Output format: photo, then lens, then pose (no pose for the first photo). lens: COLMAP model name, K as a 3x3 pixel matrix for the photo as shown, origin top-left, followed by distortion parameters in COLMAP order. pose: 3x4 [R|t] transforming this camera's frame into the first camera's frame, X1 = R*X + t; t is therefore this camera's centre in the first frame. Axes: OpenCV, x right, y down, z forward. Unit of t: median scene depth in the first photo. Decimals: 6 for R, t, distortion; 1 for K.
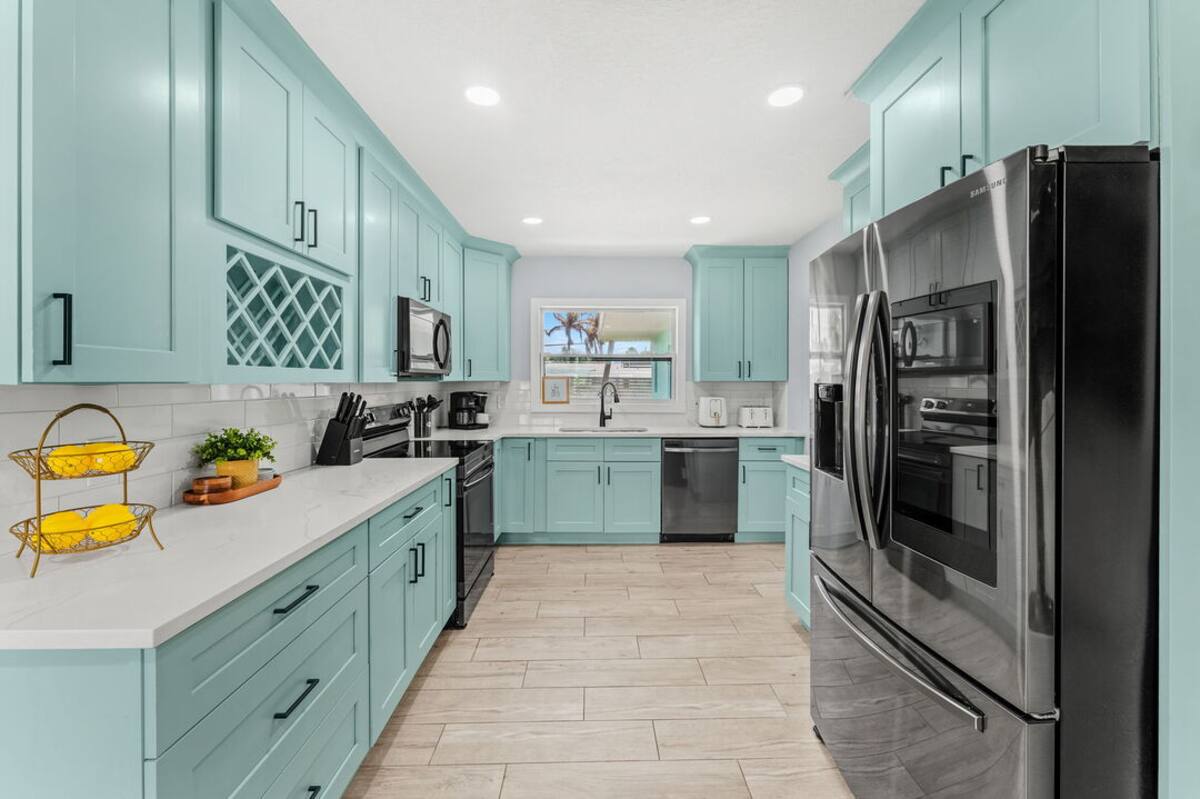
lens RADIAL K [[477.6, 0, 604.3], [0, 477.6, 381.1], [0, 0, 1]] dist [0.000012, -0.000026]
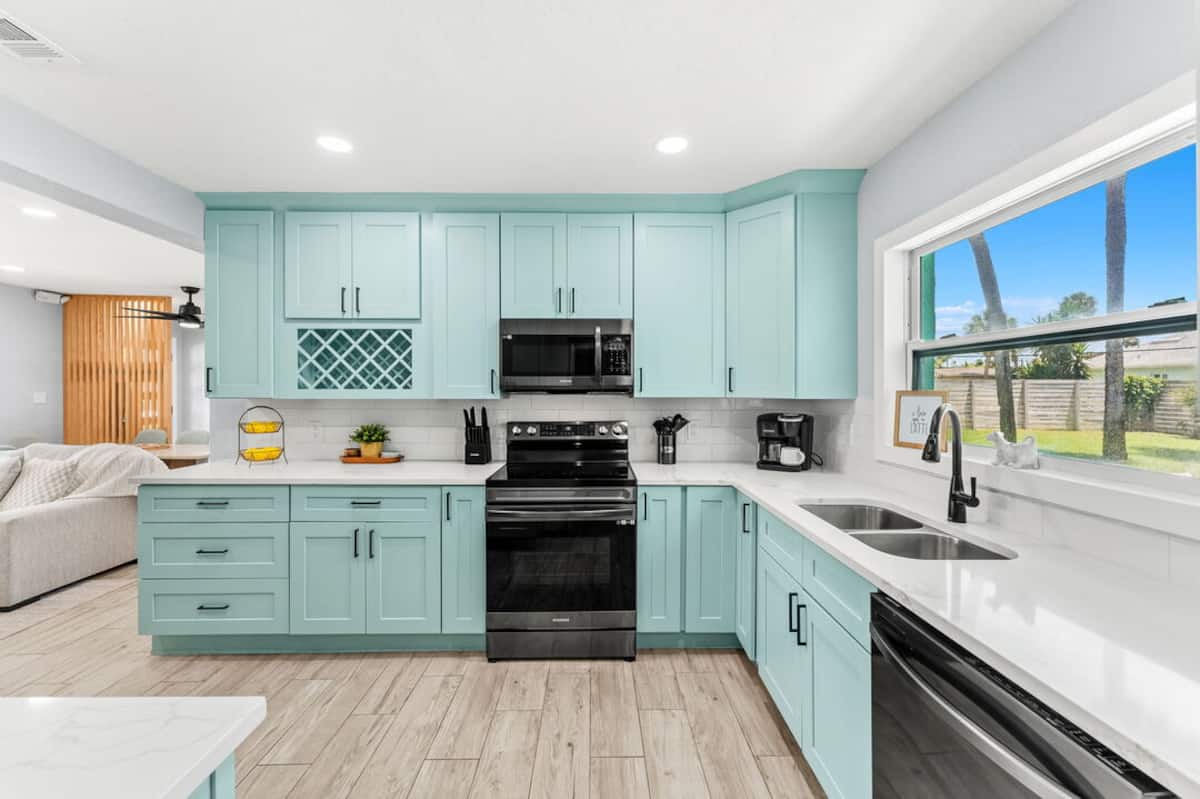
lens RADIAL K [[489.1, 0, 606.4], [0, 489.1, 388.8], [0, 0, 1]] dist [0.000454, -0.000017]
pose [[-0.009403, -0.005797, -0.999939, 0.729438], [-0.000467, 0.999983, -0.005793, -0.014759], [0.999956, 0.000413, -0.009405, 1.355188]]
